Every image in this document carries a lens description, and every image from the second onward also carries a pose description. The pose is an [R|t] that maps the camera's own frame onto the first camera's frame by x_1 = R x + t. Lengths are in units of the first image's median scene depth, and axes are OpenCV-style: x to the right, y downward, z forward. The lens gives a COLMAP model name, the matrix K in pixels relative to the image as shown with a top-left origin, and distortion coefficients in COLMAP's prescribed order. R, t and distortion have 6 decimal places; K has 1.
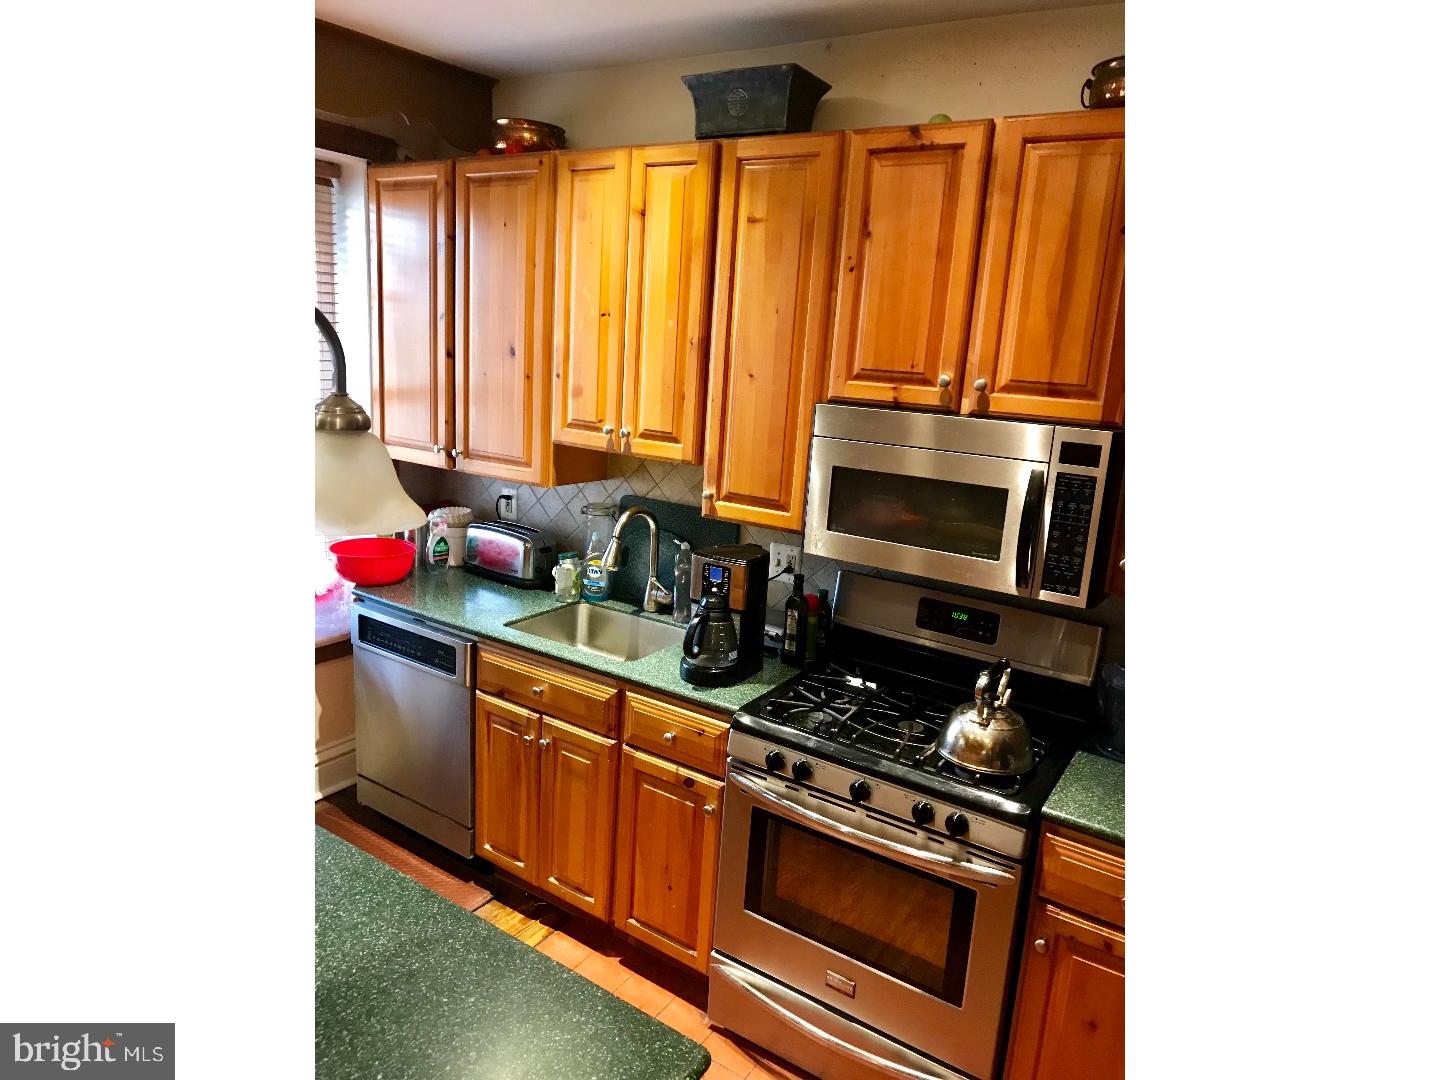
lens RADIAL K [[917.3, 0, 720.0], [0, 917.3, 540.0], [0, 0, 1]] dist [0.043984, -0.001171]
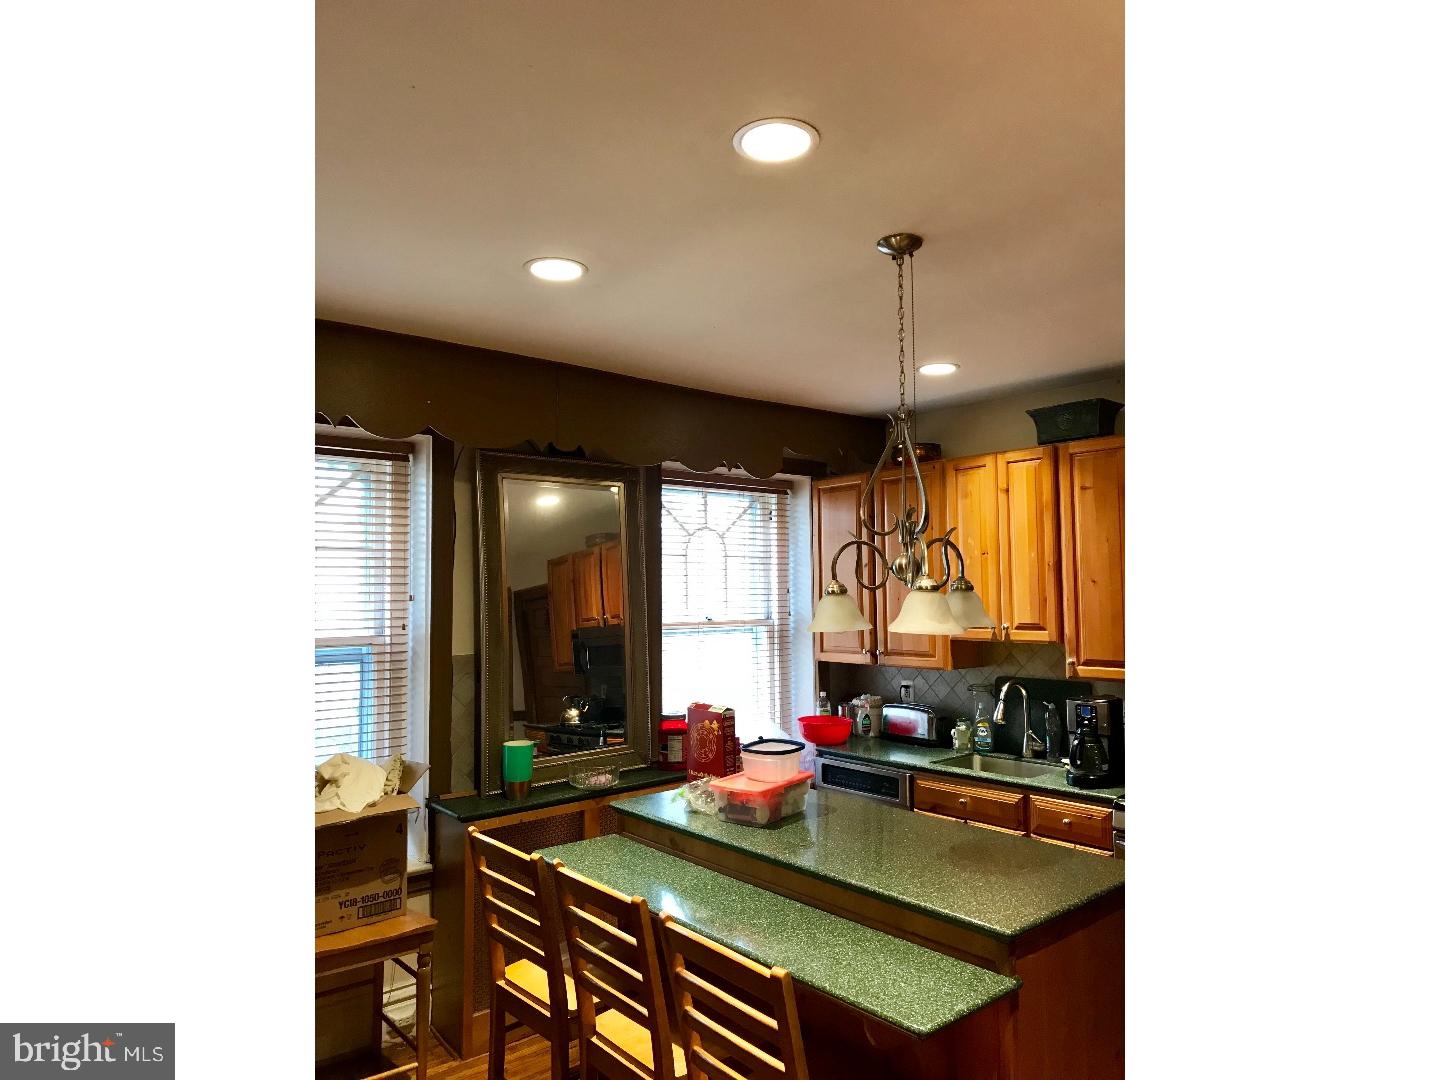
lens RADIAL K [[917.3, 0, 720.0], [0, 917.3, 540.0], [0, 0, 1]] dist [0.043984, -0.001171]
pose [[0.955982, -0.089856, -0.279330, -0.111895], [0.009874, 0.961269, -0.275435, 0.155314], [0.293261, 0.260553, 0.919843, -0.560617]]
